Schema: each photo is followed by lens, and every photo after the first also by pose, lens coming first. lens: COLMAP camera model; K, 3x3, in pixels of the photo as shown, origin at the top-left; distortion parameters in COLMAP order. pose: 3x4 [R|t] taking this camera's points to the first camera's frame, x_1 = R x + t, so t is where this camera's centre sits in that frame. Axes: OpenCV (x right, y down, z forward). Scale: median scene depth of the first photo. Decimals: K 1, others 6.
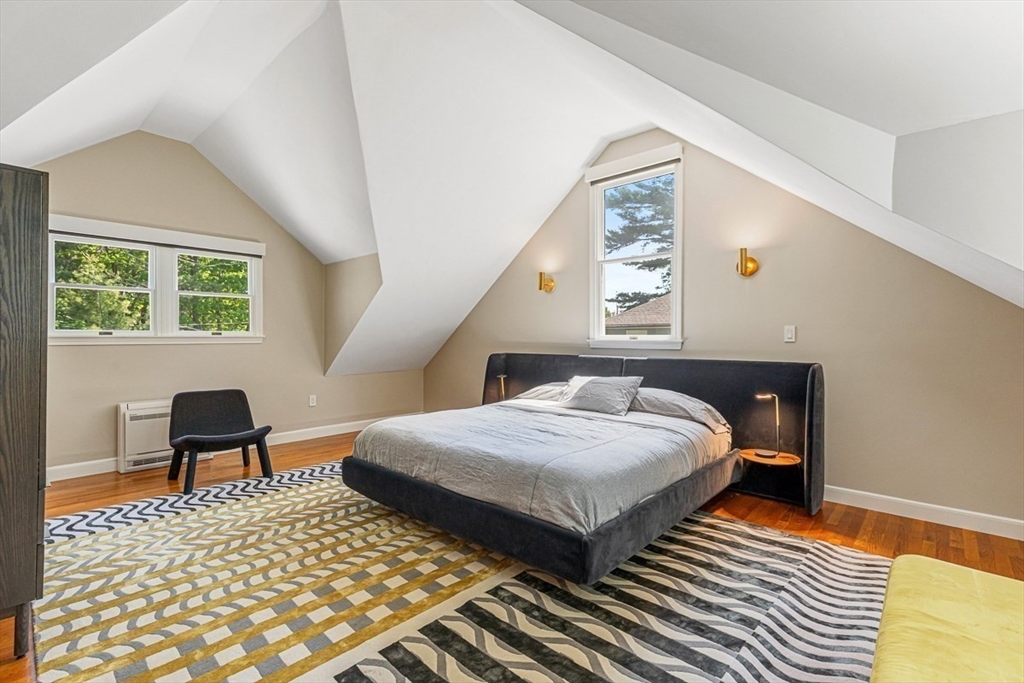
lens RADIAL K [[464.0, 0, 511.4], [0, 464.0, 339.2], [0, 0, 1]] dist [0.013435, -0.003080]
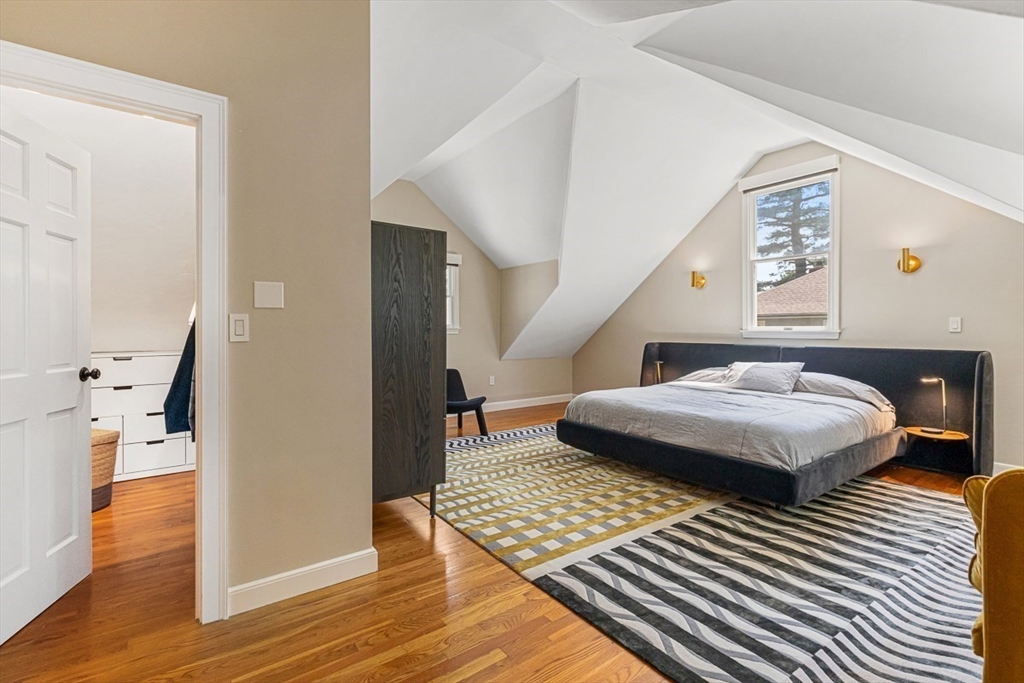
lens RADIAL K [[464.0, 0, 508.3], [0, 464.0, 330.4], [0, 0, 1]] dist [0.013435, -0.003080]
pose [[0.979674, -0.002133, -0.200586, -0.233747], [0.002173, 0.999998, -0.000022, -0.000405], [0.200586, -0.000415, 0.979676, -0.321570]]
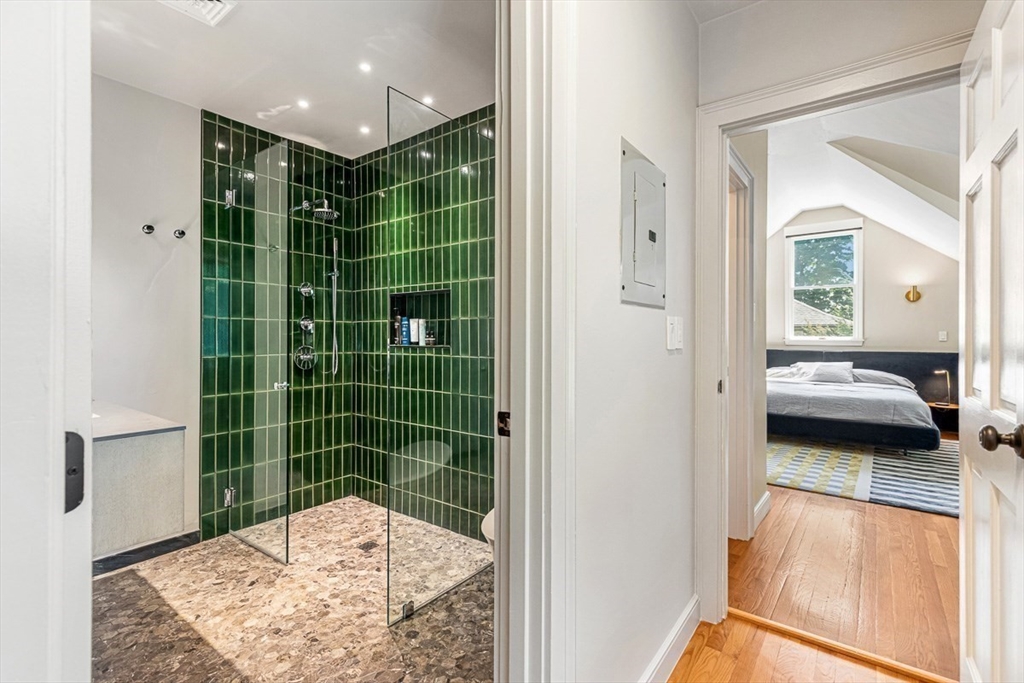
lens RADIAL K [[464.0, 0, 514.7], [0, 464.0, 338.2], [0, 0, 1]] dist [0.013435, -0.003080]
pose [[0.996312, 0.002176, 0.085778, -1.216303], [-0.002054, 0.999997, -0.001508, 0.000987], [-0.085781, 0.001326, 0.996313, -0.633074]]
